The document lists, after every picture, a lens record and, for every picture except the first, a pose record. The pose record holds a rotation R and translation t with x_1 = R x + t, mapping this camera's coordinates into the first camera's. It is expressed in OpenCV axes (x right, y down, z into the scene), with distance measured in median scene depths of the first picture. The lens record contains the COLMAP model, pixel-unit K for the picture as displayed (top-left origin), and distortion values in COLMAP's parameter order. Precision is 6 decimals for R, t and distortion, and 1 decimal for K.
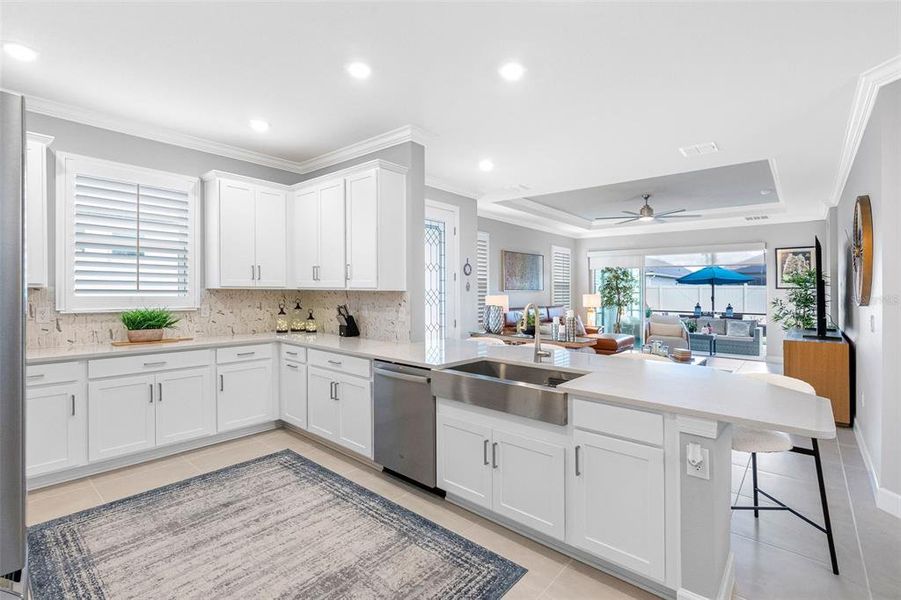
lens RADIAL K [[415.7, 0, 449.6], [0, 415.7, 283.7], [0, 0, 1]] dist [0.003661, 0.000513]
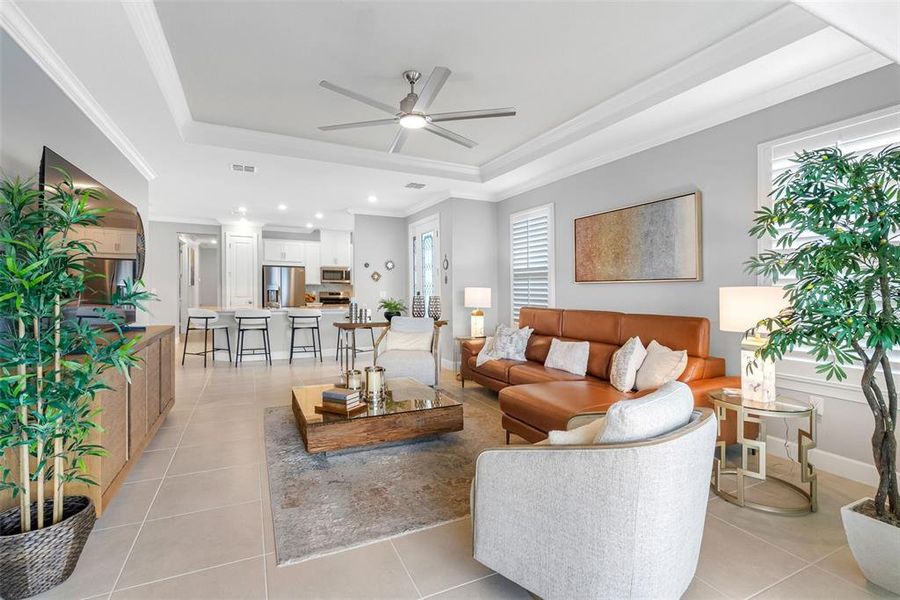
lens RADIAL K [[398.8, 0, 450.0], [0, 398.8, 300.0], [0, 0, 1]] dist [0.000675, 0.000111]
pose [[-0.381018, 0.009818, -0.924516, 1.036695], [-0.001055, 0.999938, 0.011053, 0.050107], [0.924567, 0.005187, -0.380984, 1.422914]]
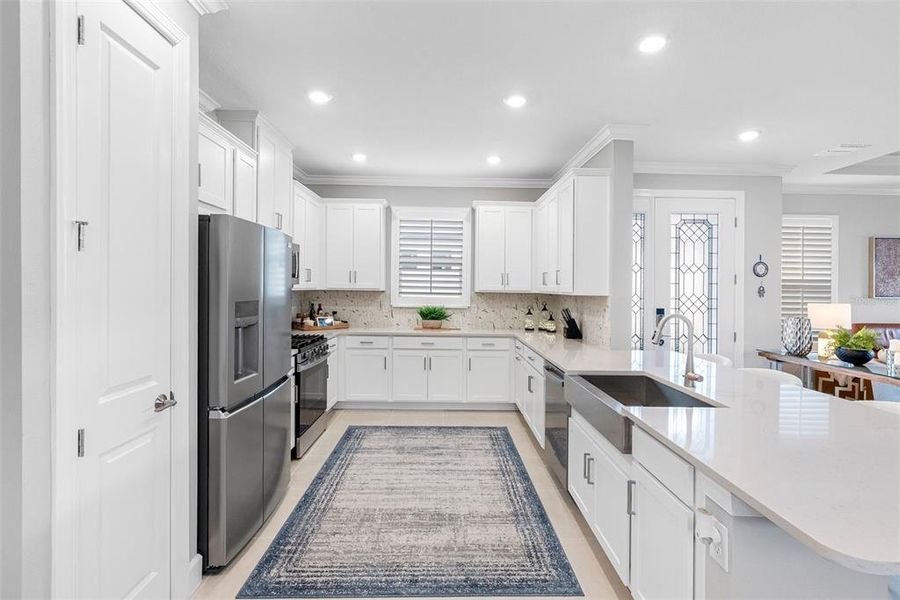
lens RADIAL K [[416.8, 0, 452.6], [0, 416.8, 288.4], [0, 0, 1]] dist [-0.000770, -0.000141]
pose [[0.667522, 0.001828, -0.744588, 0.238763], [0.002962, 0.999983, 0.005111, -0.004232], [0.744584, -0.005617, 0.667505, 0.052215]]
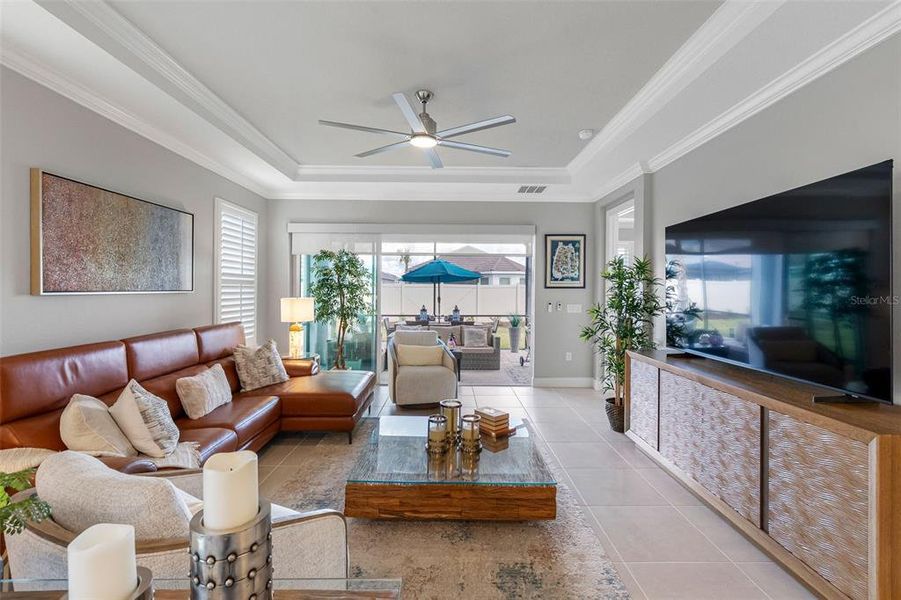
lens RADIAL K [[412.7, 0, 447.7], [0, 412.7, 288.5], [0, 0, 1]] dist [-0.004020, -0.000106]
pose [[0.756870, 0.001006, 0.653564, 0.217744], [-0.011816, 0.999856, 0.012144, 0.007463], [-0.653458, -0.016914, 0.756773, 0.730699]]
